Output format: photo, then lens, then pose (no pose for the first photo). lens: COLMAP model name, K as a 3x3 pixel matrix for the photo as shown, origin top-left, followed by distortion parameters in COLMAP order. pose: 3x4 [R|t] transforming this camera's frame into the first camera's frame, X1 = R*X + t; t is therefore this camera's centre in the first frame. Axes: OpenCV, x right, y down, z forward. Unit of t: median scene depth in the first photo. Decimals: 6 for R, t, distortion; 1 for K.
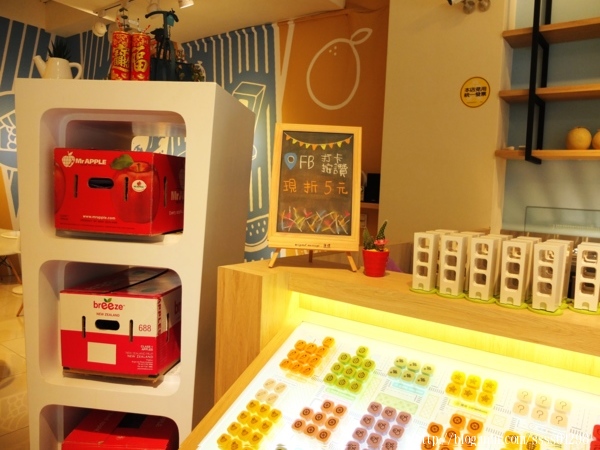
lens RADIAL K [[471.0, 0, 308.2], [0, 471.0, 227.6], [0, 0, 1]] dist [-0.050695, 0.042472]
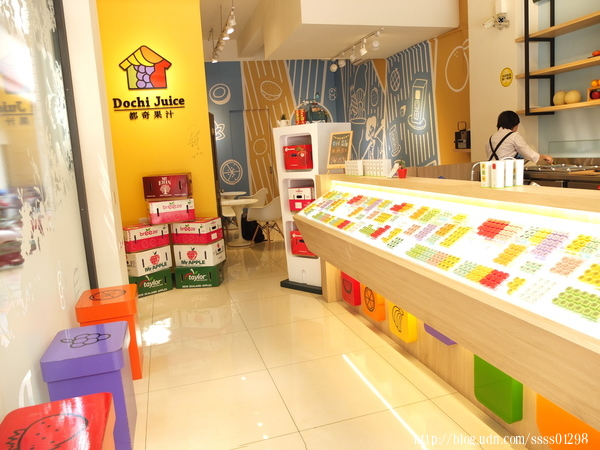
lens RADIAL K [[471.0, 0, 304.7], [0, 471.0, 219.0], [0, 0, 1]] dist [-0.050695, 0.042472]
pose [[0.797757, -0.014574, -0.602803, 1.862251], [0.055271, 0.997267, 0.049035, 0.228488], [0.600441, -0.072436, 0.796382, -1.919879]]
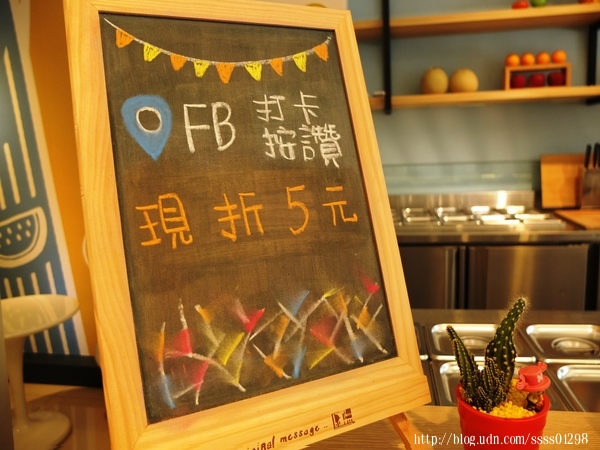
lens RADIAL K [[471.0, 0, 300.3], [0, 471.0, 219.6], [0, 0, 1]] dist [-0.050695, 0.042472]
pose [[0.894404, -0.146911, 0.422444, -0.079602], [0.120315, 0.988728, 0.089112, -0.102564], [-0.430774, -0.028876, 0.901998, 0.721161]]
